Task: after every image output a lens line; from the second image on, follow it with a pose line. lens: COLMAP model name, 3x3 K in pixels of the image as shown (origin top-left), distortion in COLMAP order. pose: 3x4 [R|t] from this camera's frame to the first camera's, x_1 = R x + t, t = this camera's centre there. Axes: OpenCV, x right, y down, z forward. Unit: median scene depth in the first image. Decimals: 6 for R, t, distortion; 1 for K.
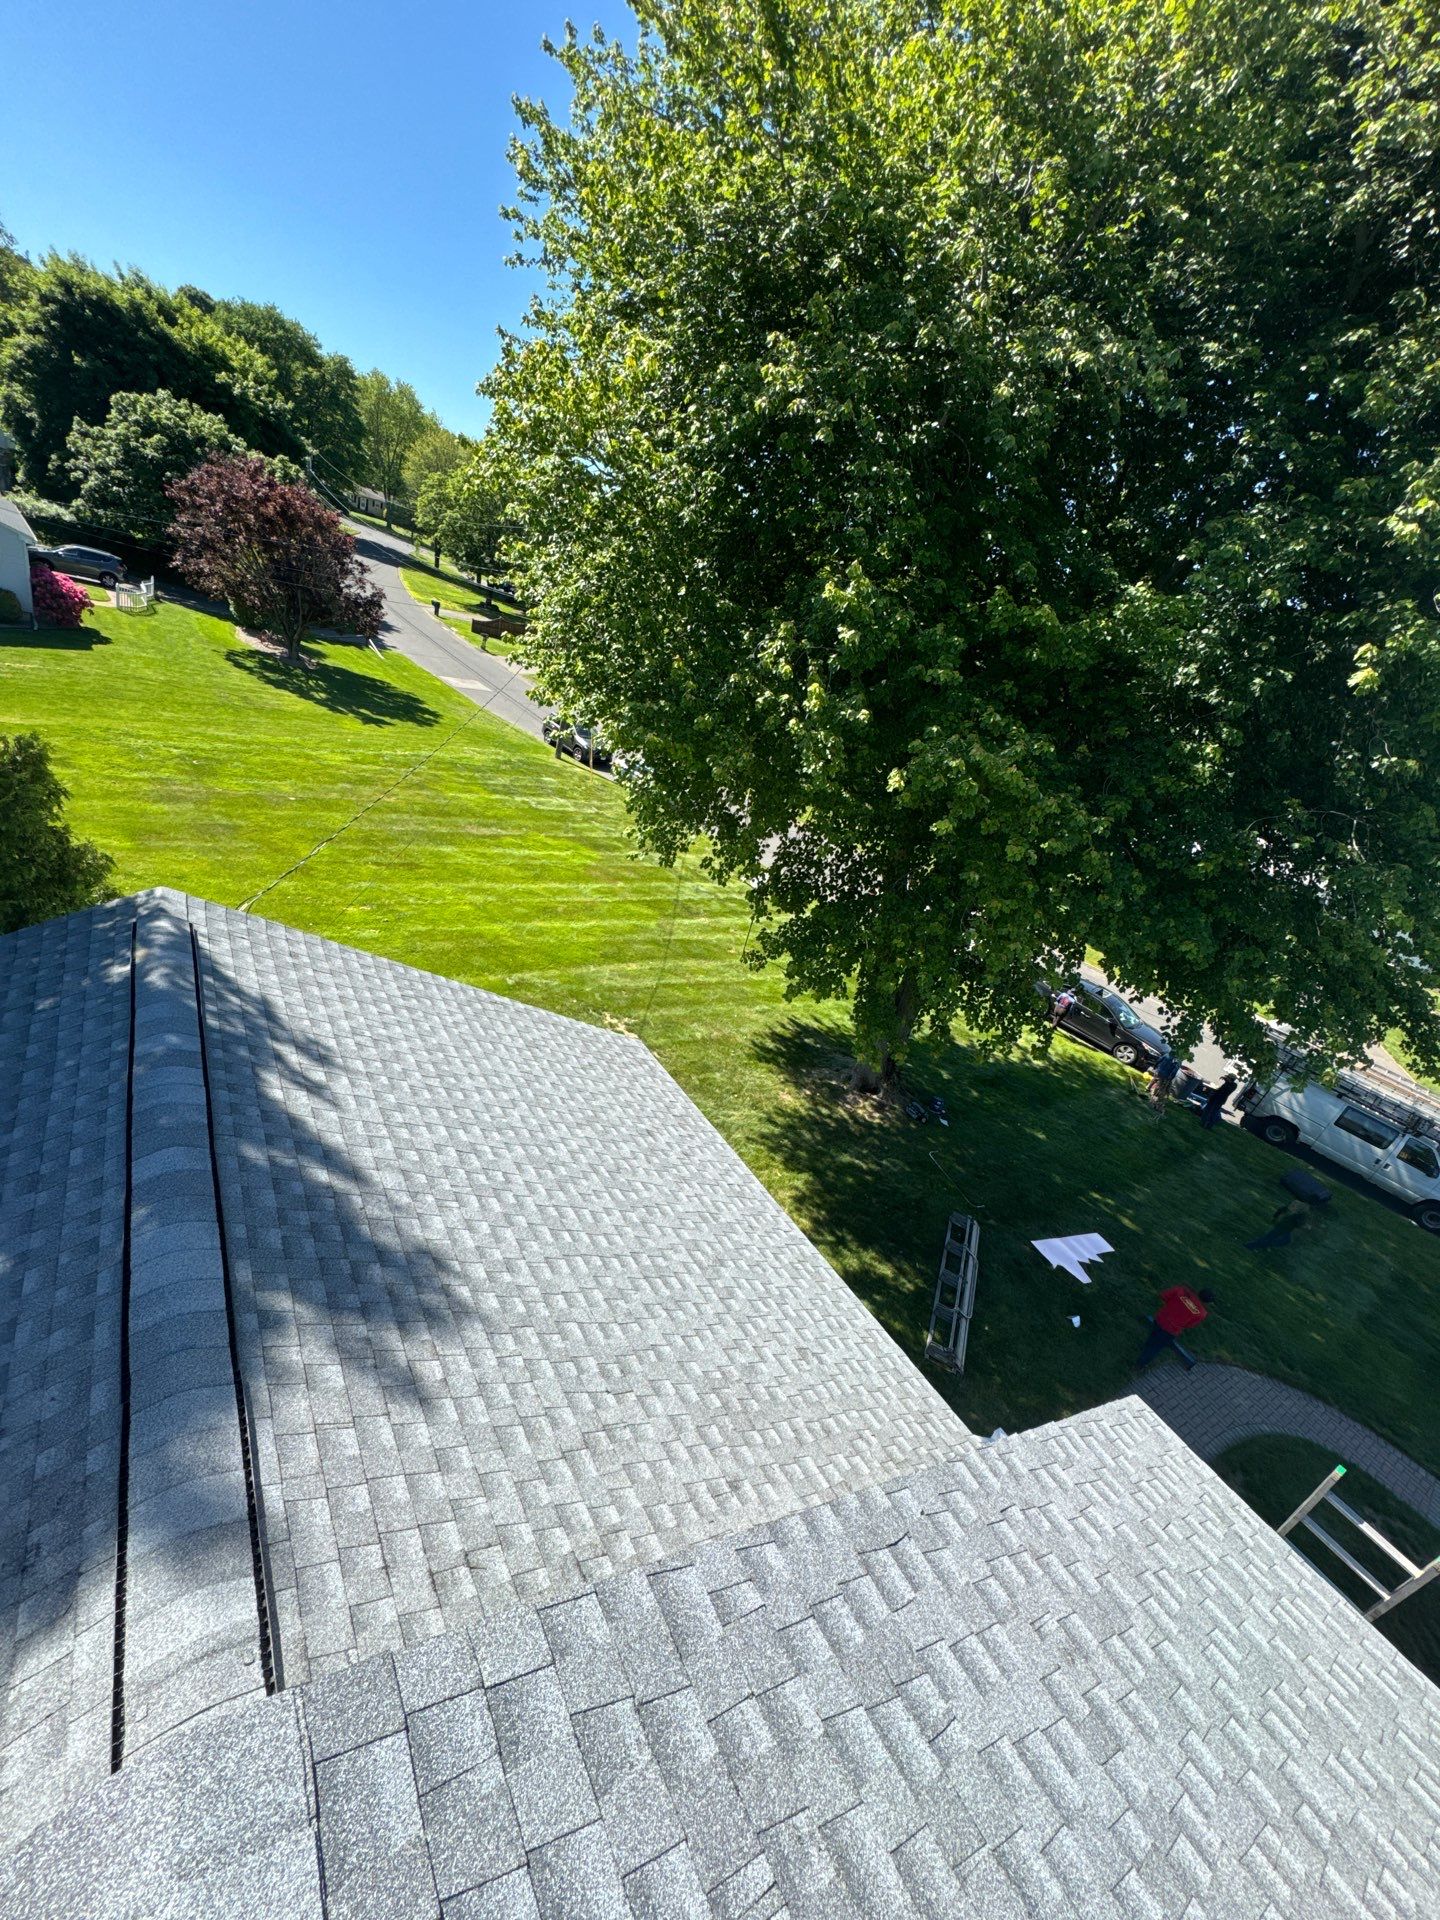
lens RADIAL K [[760.0, 0, 718.4], [0, 760.0, 960.1], [0, 0, 1]] dist [0.001748, 0.000143]
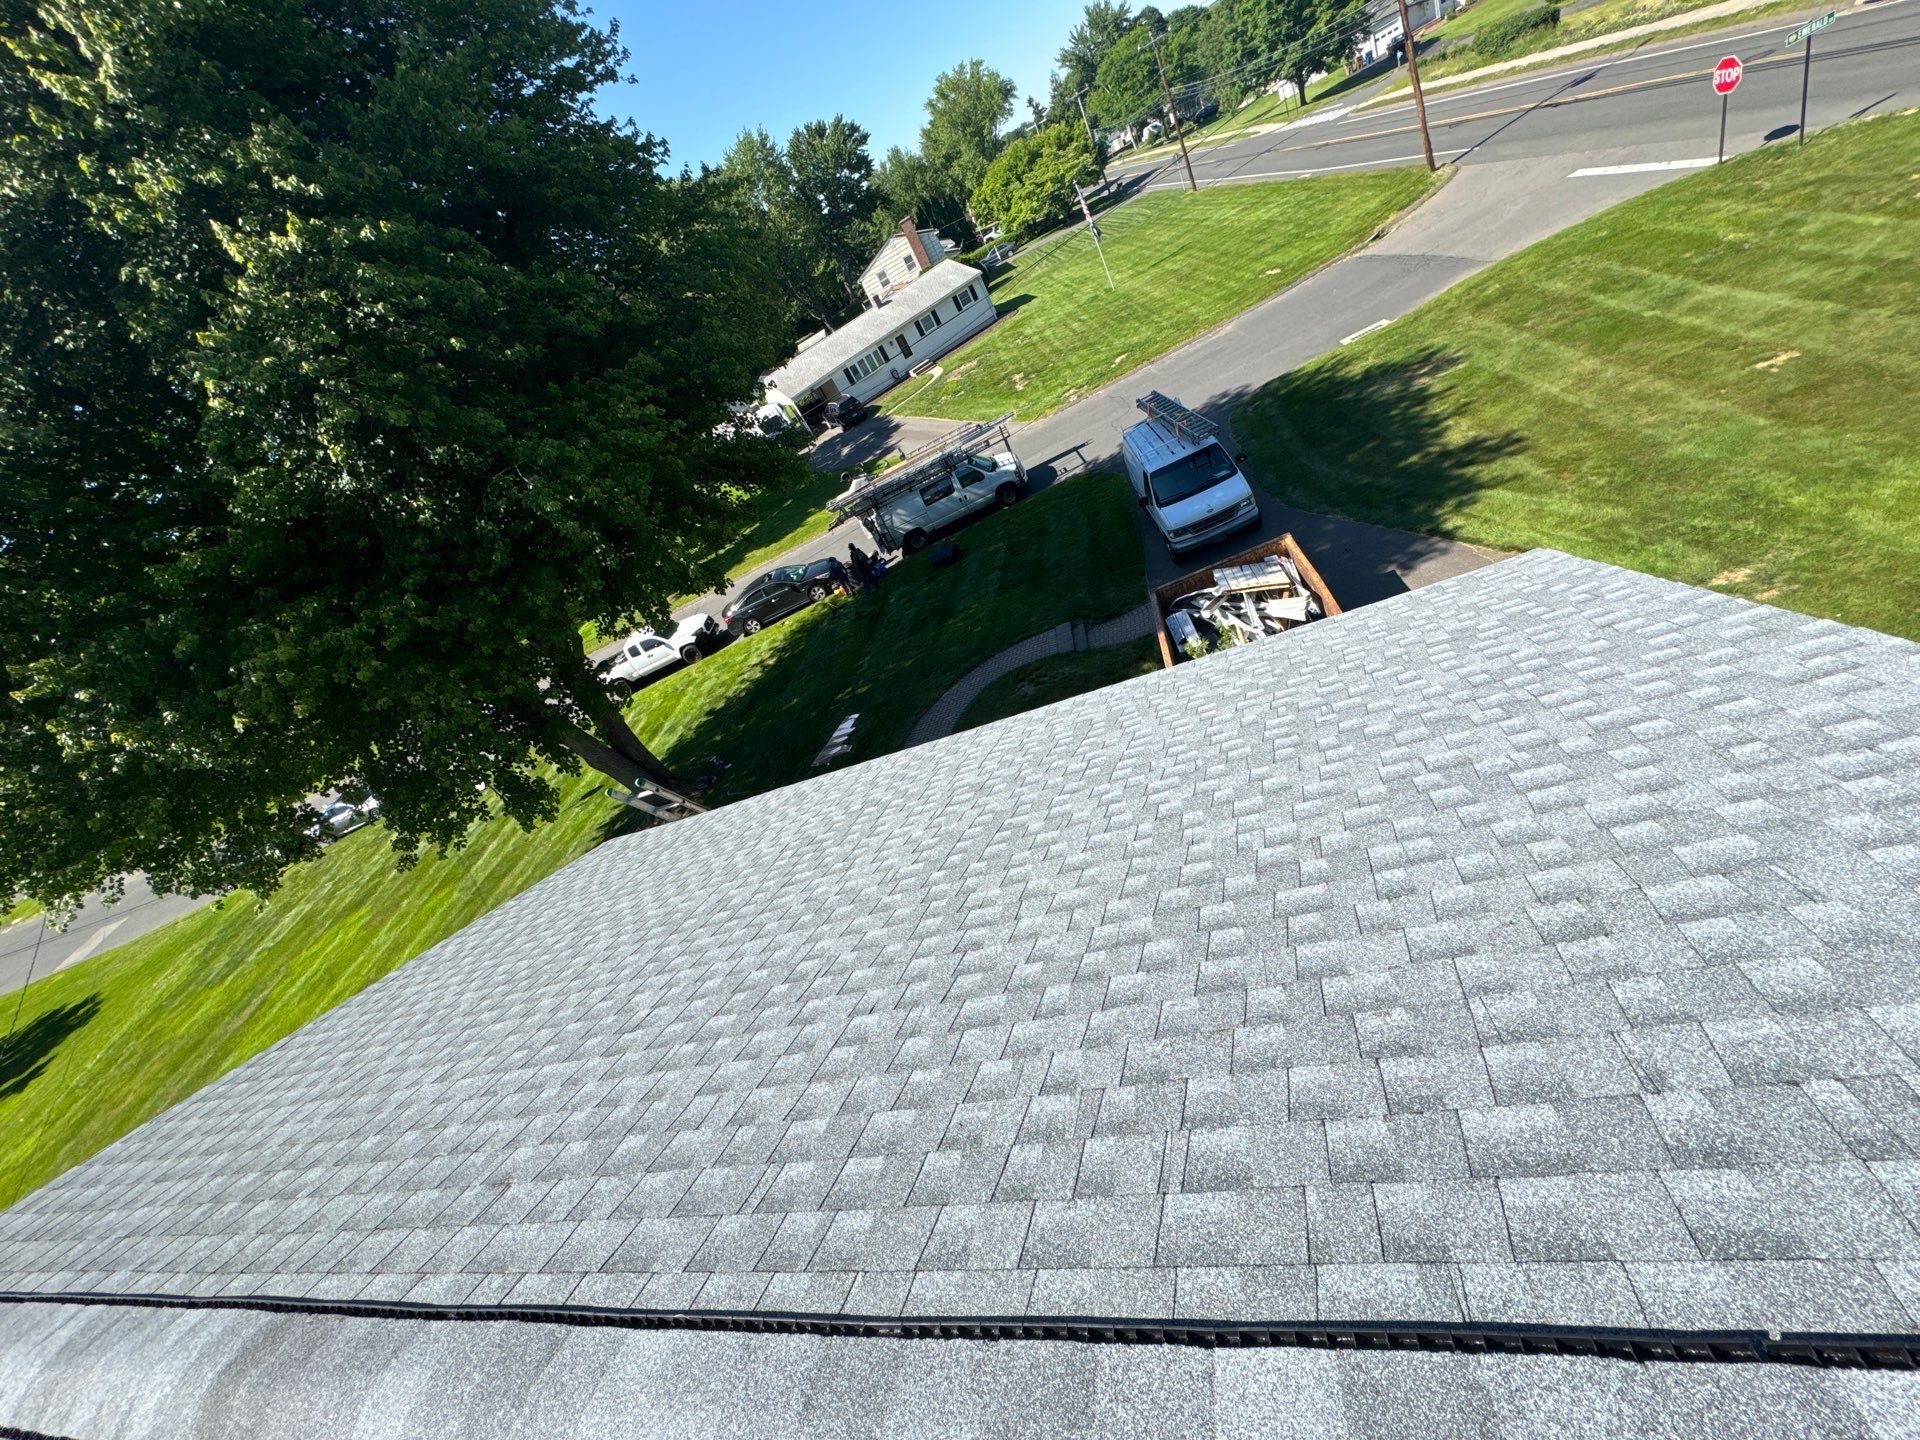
lens RADIAL K [[760.0, 0, 962.4], [0, 760.0, 725.2], [0, 0, 1]] dist [0.001748, 0.000143]
pose [[0.466065, -0.839630, 0.278934, 0.193435], [0.812266, 0.531037, 0.241297, 0.195266], [-0.350725, 0.114109, 0.929501, -0.272712]]
